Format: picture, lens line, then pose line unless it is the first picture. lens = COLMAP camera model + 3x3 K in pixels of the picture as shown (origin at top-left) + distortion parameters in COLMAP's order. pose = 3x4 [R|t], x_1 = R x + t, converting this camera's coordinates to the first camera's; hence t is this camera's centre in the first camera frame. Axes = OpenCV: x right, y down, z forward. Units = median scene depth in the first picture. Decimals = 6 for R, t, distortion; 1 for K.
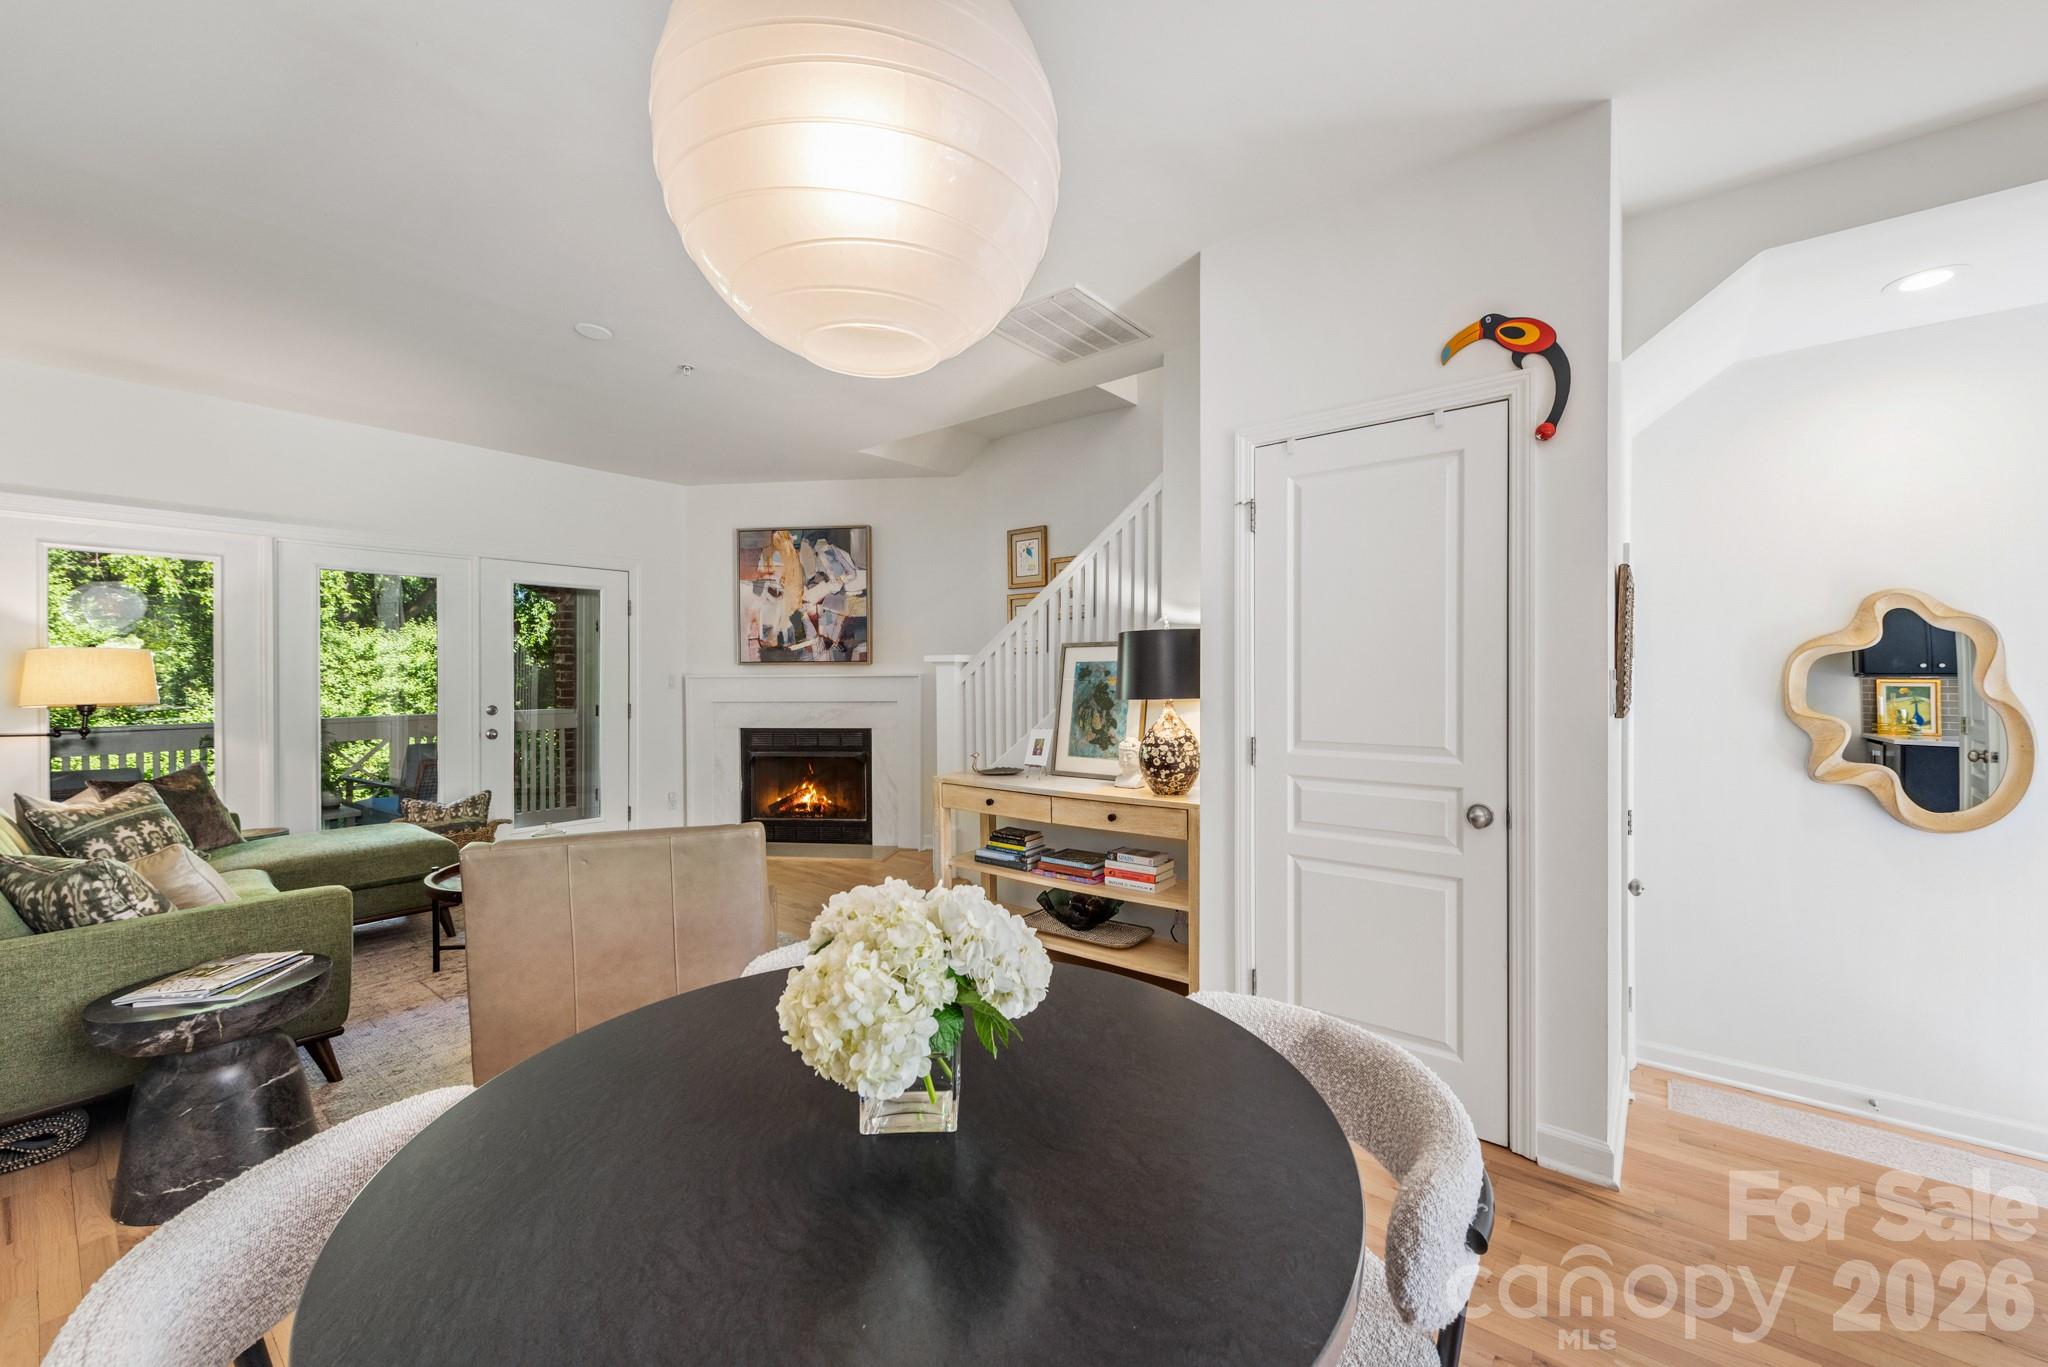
lens RADIAL K [[806.3, 0, 1021.7], [0, 806.3, 687.2], [0, 0, 1]] dist [0.005784, -0.001804]
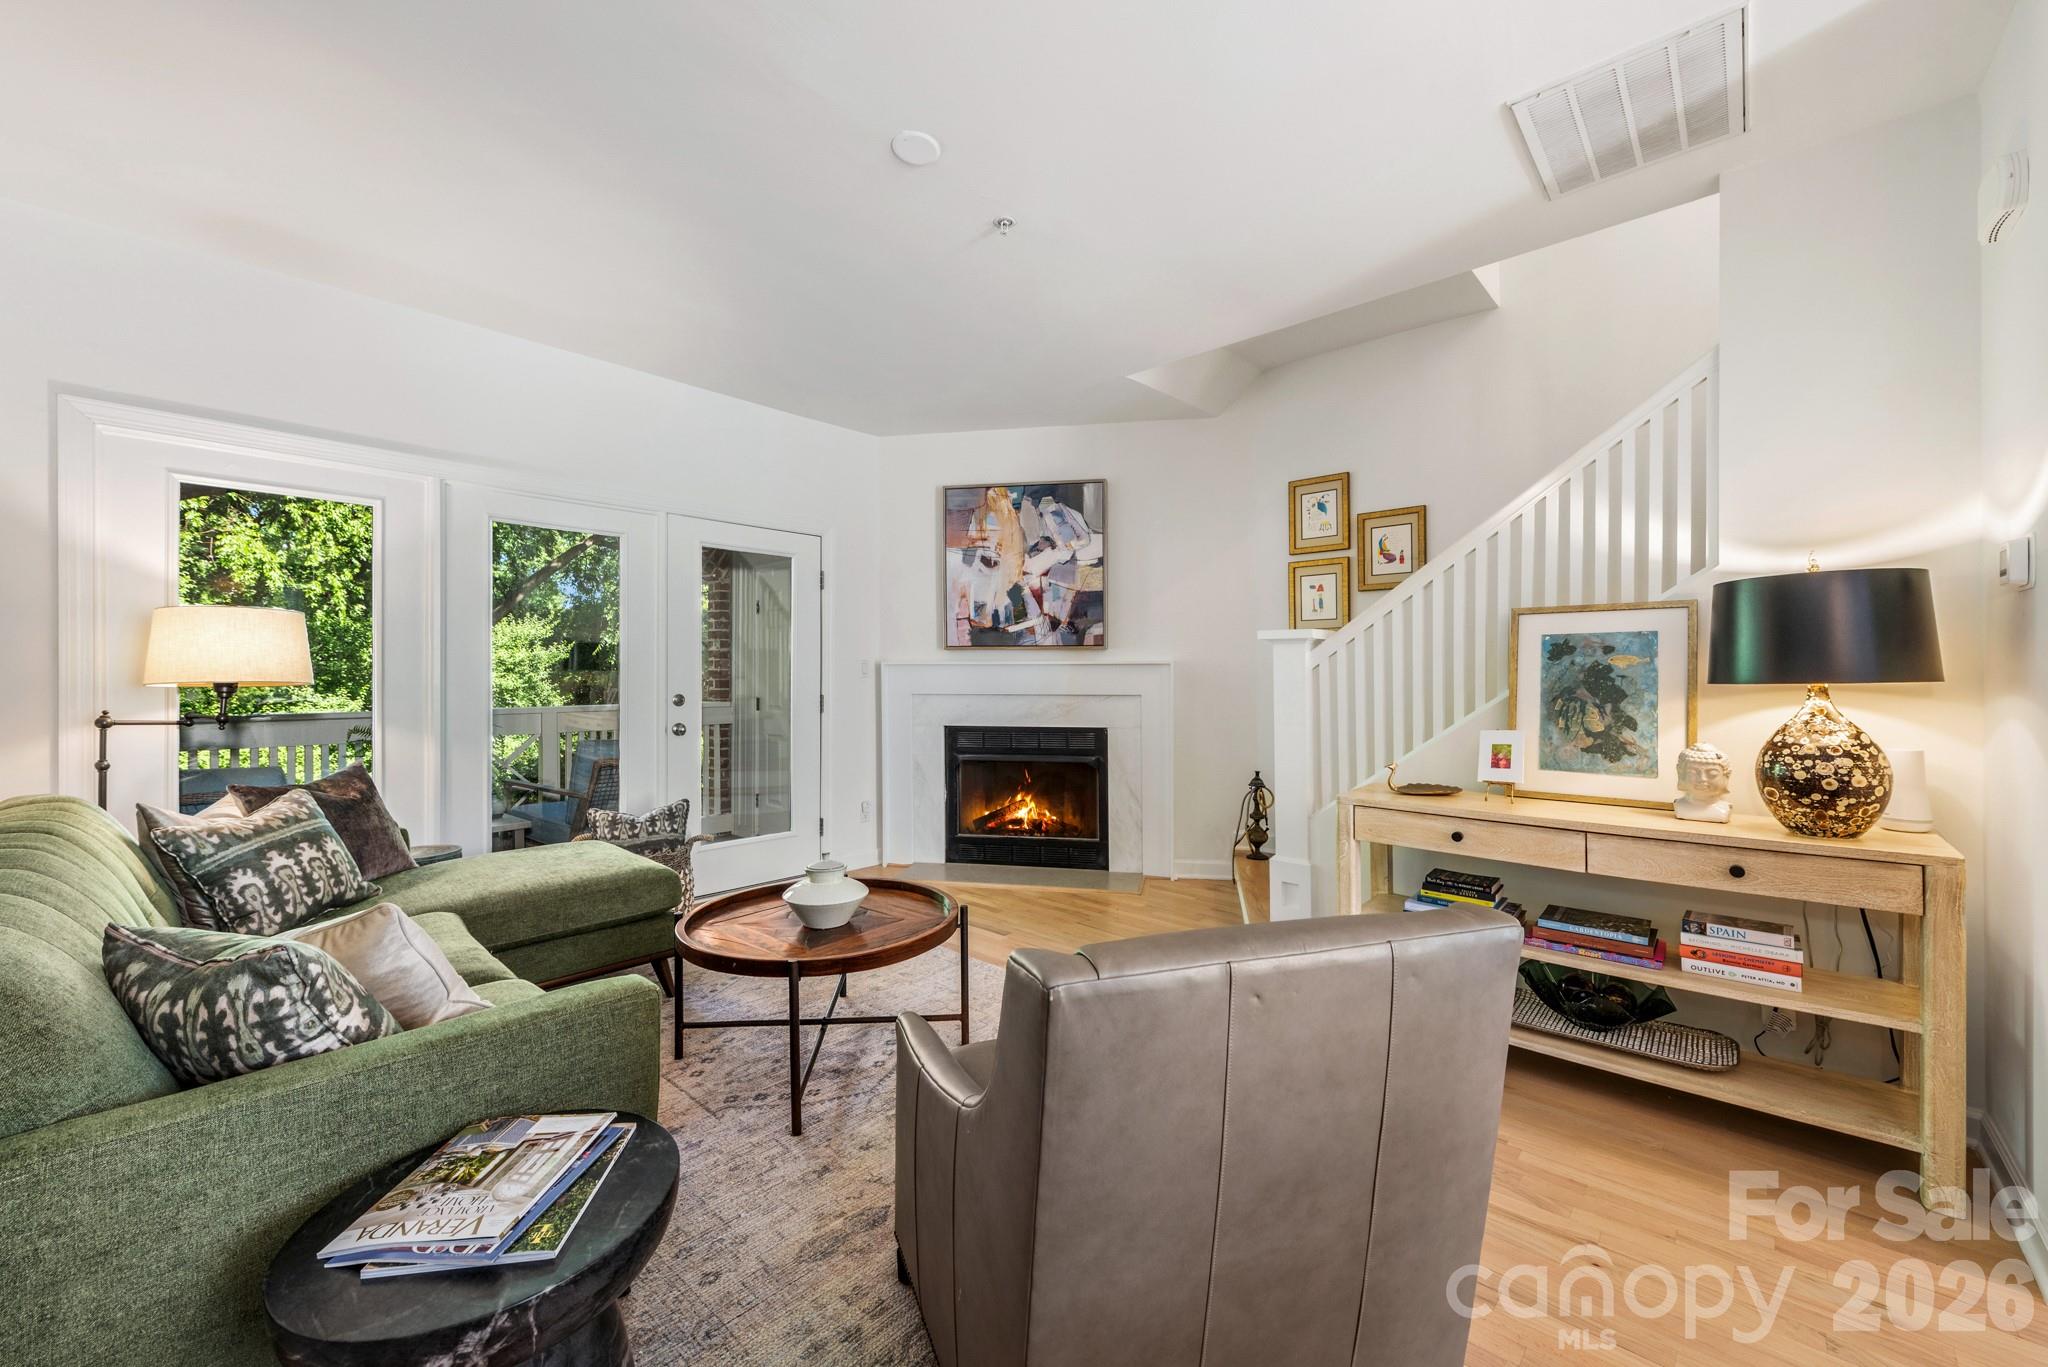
lens RADIAL K [[806.3, 0, 1014.7], [0, 806.3, 689.7], [0, 0, 1]] dist [0.005784, -0.001804]
pose [[0.997696, 0.007556, -0.067426, -0.346820], [-0.007586, 0.999971, -0.000189, 0.020233], [0.067422, 0.000700, 0.997724, 0.277966]]
